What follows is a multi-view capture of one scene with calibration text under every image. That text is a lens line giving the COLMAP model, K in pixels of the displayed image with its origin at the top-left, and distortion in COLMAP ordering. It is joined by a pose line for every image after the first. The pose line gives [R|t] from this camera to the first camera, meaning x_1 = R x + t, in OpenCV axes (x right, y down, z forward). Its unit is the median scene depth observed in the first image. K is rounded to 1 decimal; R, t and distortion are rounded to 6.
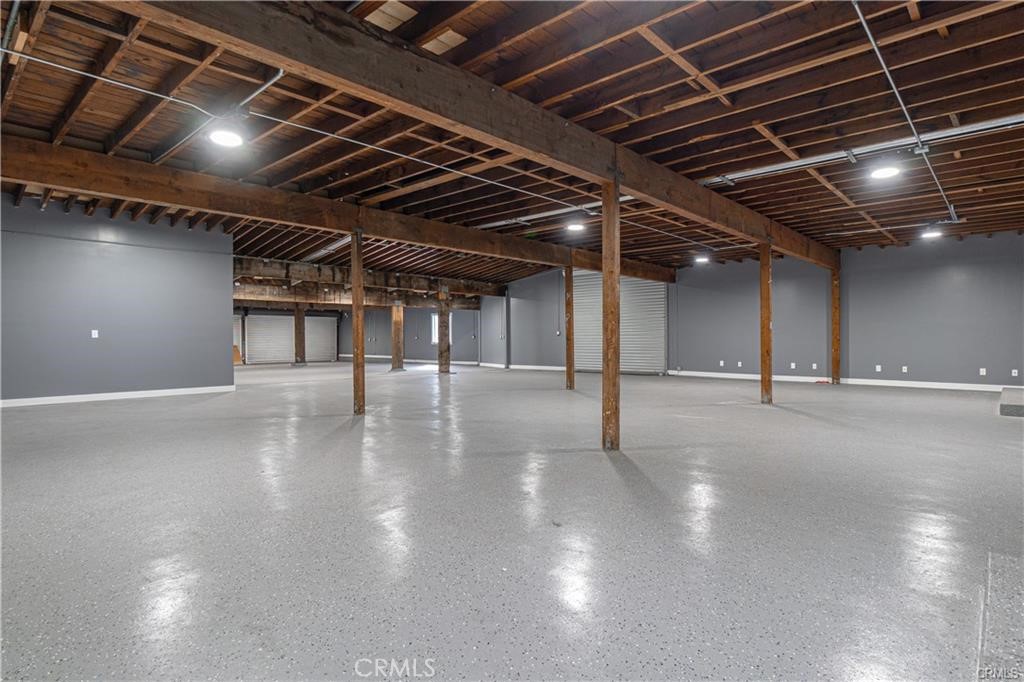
lens RADIAL K [[543.5, 0, 510.8], [0, 543.5, 343.2], [0, 0, 1]] dist [0.003009, 0.000308]
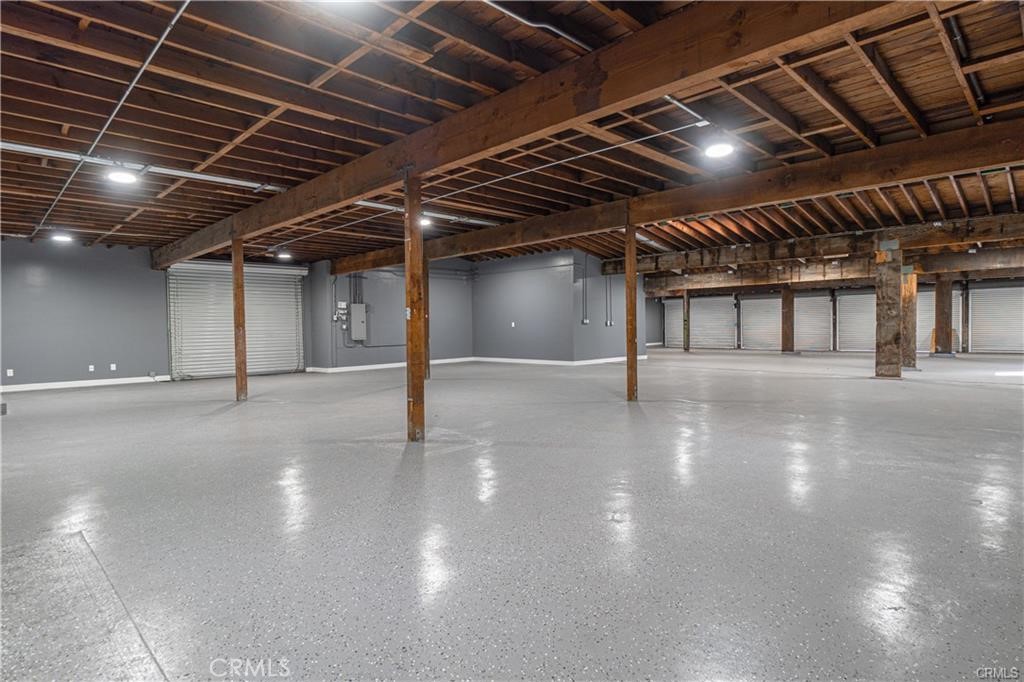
lens RADIAL K [[543.5, 0, 510.7], [0, 543.5, 335.8], [0, 0, 1]] dist [0.003009, 0.000308]
pose [[-0.058150, 0.022901, -0.998045, 0.582482], [0.006118, 0.999726, 0.022583, -0.012725], [0.998289, -0.004793, -0.058274, 0.655321]]
